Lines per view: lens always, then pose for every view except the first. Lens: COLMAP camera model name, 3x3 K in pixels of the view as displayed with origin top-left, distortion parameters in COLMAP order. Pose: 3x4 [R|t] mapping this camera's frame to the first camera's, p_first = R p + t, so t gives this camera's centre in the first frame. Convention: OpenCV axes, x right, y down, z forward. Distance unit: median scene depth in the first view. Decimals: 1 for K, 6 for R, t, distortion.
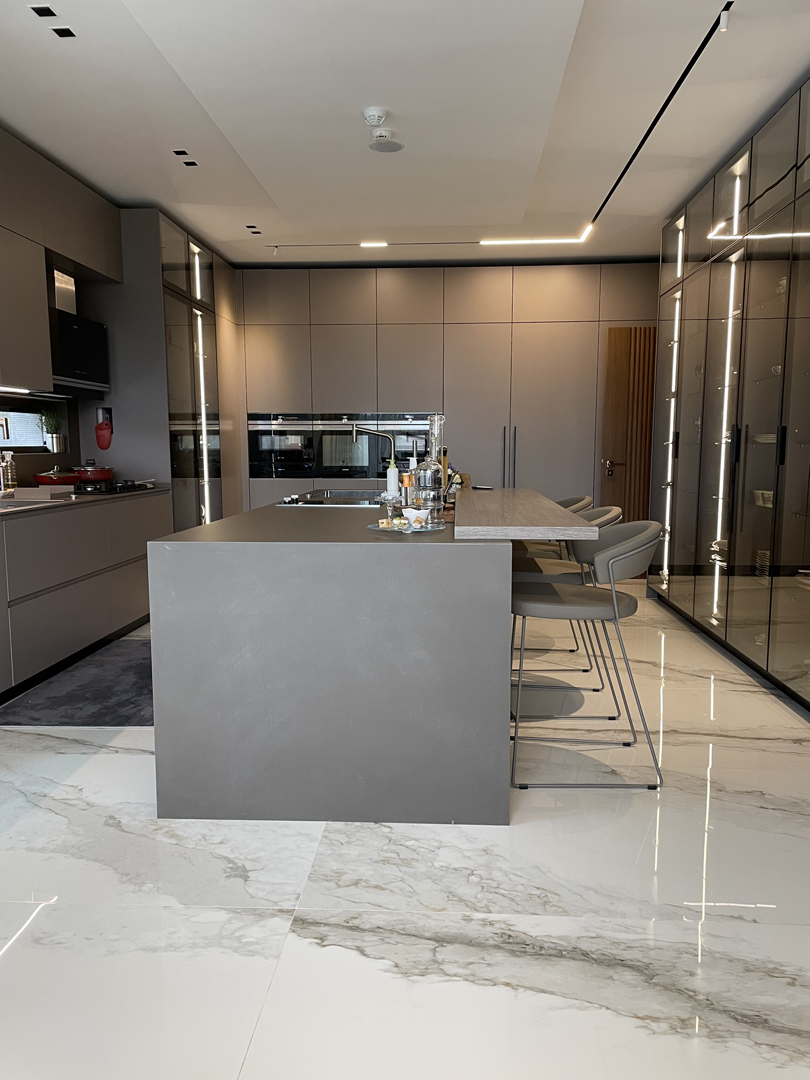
lens RADIAL K [[815.7, 0, 407.8], [0, 815.7, 544.2], [0, 0, 1]] dist [0.052831, -0.086927]
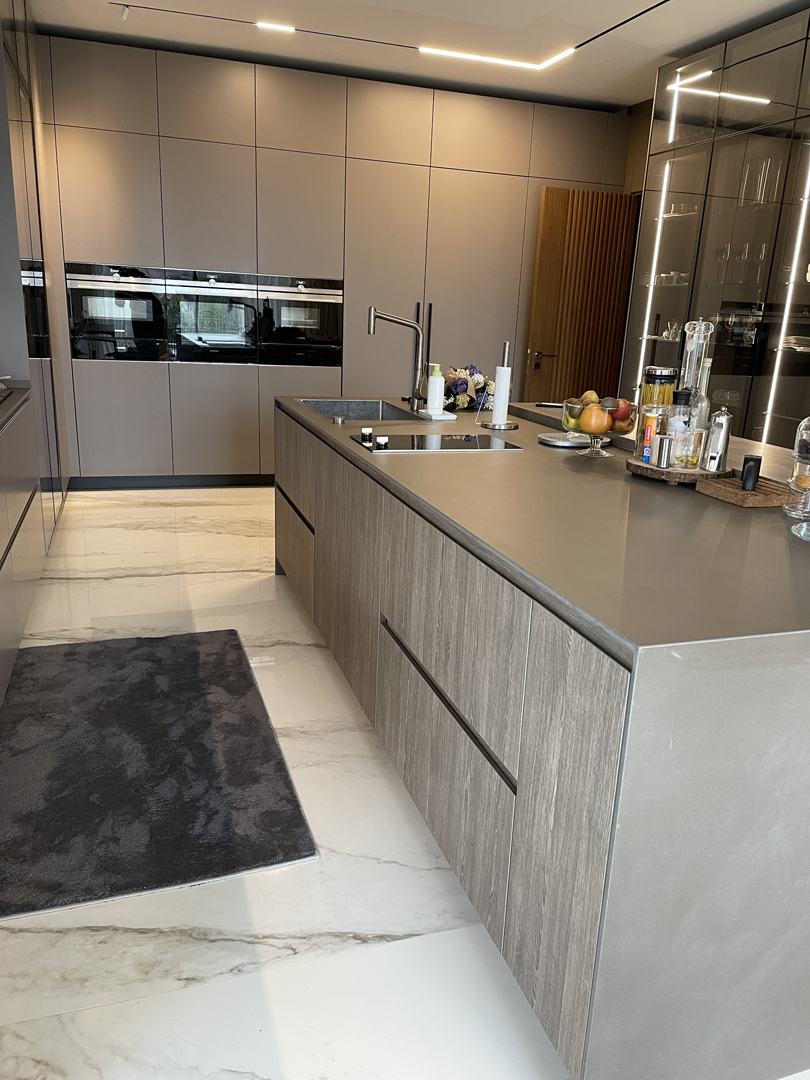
lens RADIAL K [[815.7, 0, 407.8], [0, 815.7, 544.2], [0, 0, 1]] dist [0.052831, -0.086927]
pose [[0.924059, -0.061742, 0.377230, -0.214227], [-0.003756, 0.985355, 0.170475, -0.047654], [-0.382231, -0.158946, 0.910294, 0.234390]]
